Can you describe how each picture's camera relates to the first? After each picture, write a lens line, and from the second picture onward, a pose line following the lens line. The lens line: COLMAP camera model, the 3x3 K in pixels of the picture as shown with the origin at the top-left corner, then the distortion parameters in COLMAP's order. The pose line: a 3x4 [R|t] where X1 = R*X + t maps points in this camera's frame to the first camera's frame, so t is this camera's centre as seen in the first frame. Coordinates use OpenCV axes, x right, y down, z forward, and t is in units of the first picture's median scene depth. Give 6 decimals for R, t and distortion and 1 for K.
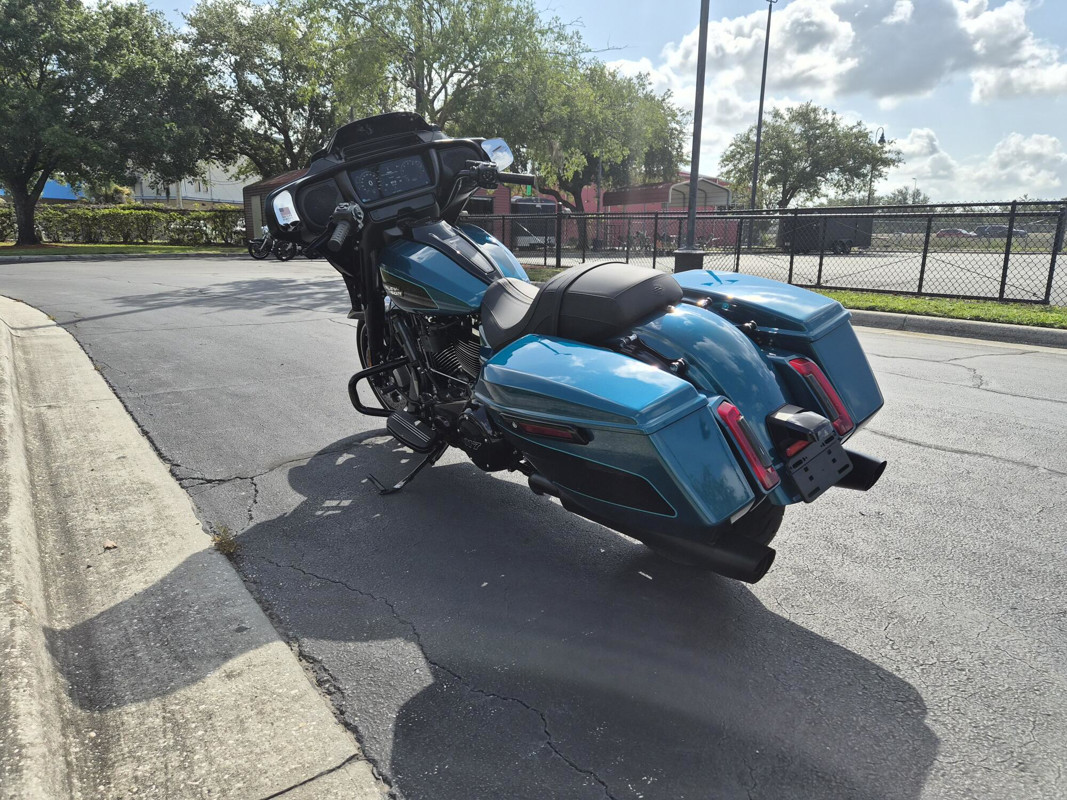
lens RADIAL K [[713.2, 0, 553.1], [0, 713.2, 397.5], [0, 0, 1]] dist [0.046370, -0.043846]
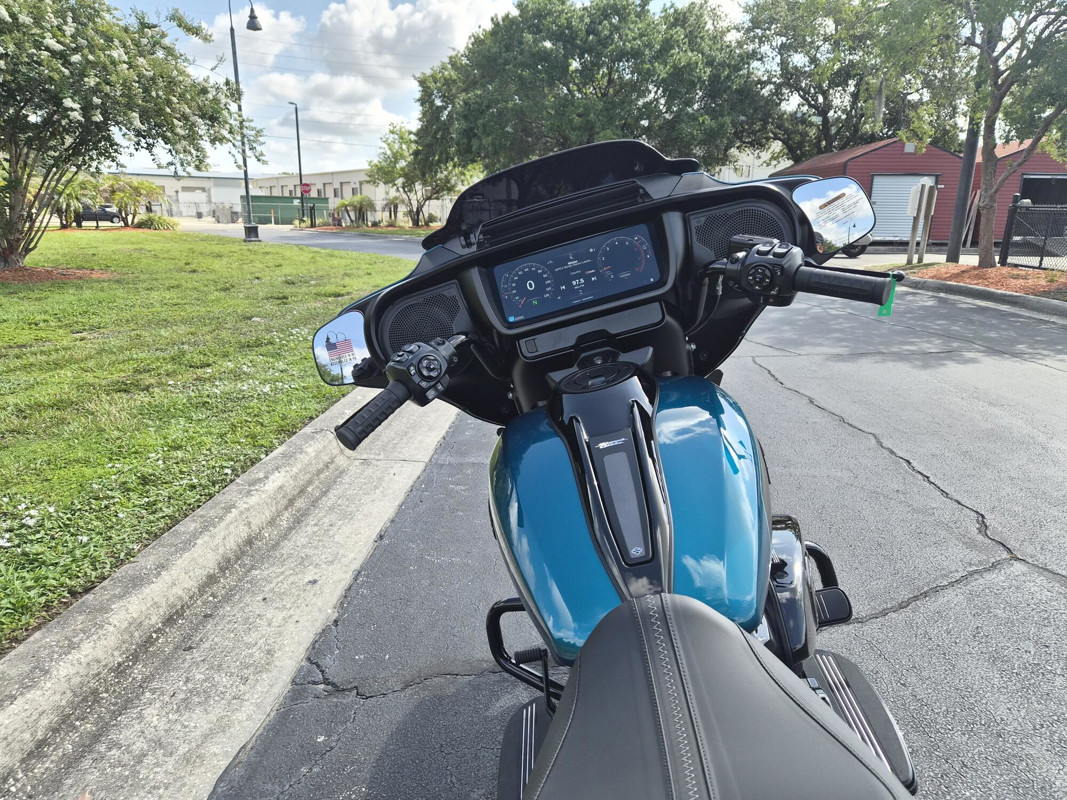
lens RADIAL K [[719.0, 0, 529.8], [0, 719.0, 396.8], [0, 0, 1]] dist [0.052285, -0.041961]
pose [[0.749173, 0.162579, -0.642112, 0.015715], [-0.148366, 0.985966, 0.076538, -0.043112], [0.645544, 0.037927, 0.762781, 0.100498]]
